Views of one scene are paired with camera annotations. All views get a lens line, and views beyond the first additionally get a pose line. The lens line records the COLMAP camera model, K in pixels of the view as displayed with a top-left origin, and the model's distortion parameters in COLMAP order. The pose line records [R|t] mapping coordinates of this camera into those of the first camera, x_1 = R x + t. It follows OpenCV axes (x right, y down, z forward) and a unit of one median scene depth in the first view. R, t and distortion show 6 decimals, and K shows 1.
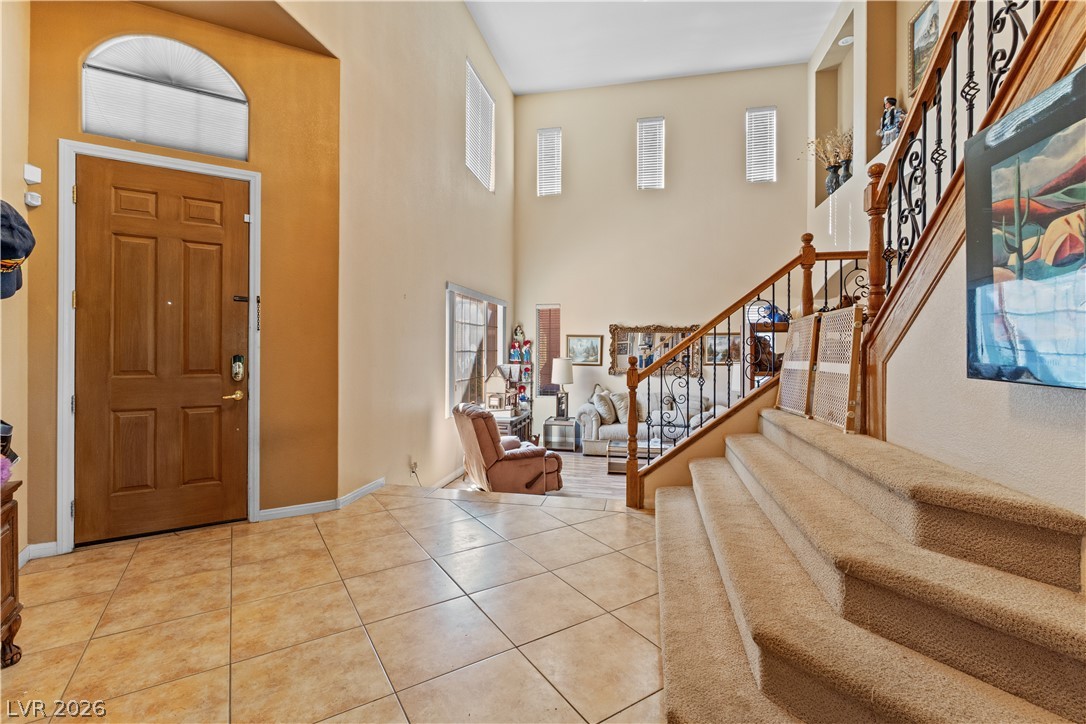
lens RADIAL K [[482.4, 0, 539.3], [0, 482.4, 348.6], [0, 0, 1]] dist [0.002918, 0.000183]
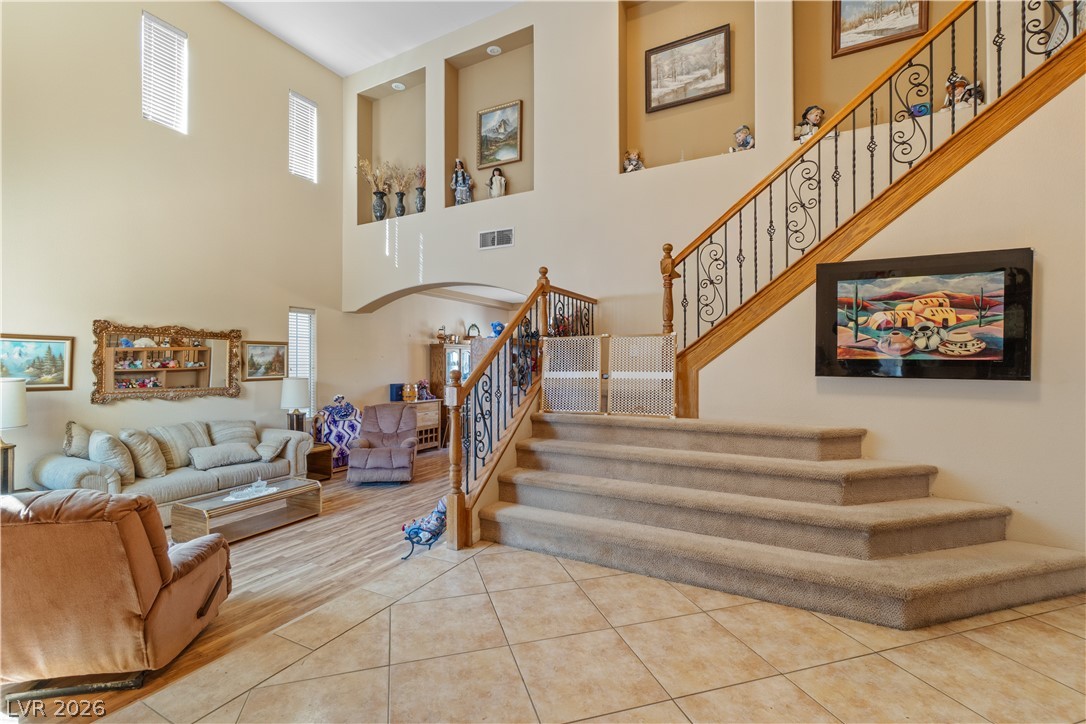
lens RADIAL K [[476.3, 0, 540.5], [0, 476.3, 364.5], [0, 0, 1]] dist [-0.001224, 0.000093]
pose [[0.271965, -0.006256, 0.962287, -0.350461], [-0.003378, 0.999966, 0.007456, -0.000813], [-0.962301, -0.005279, 0.271935, 0.391276]]
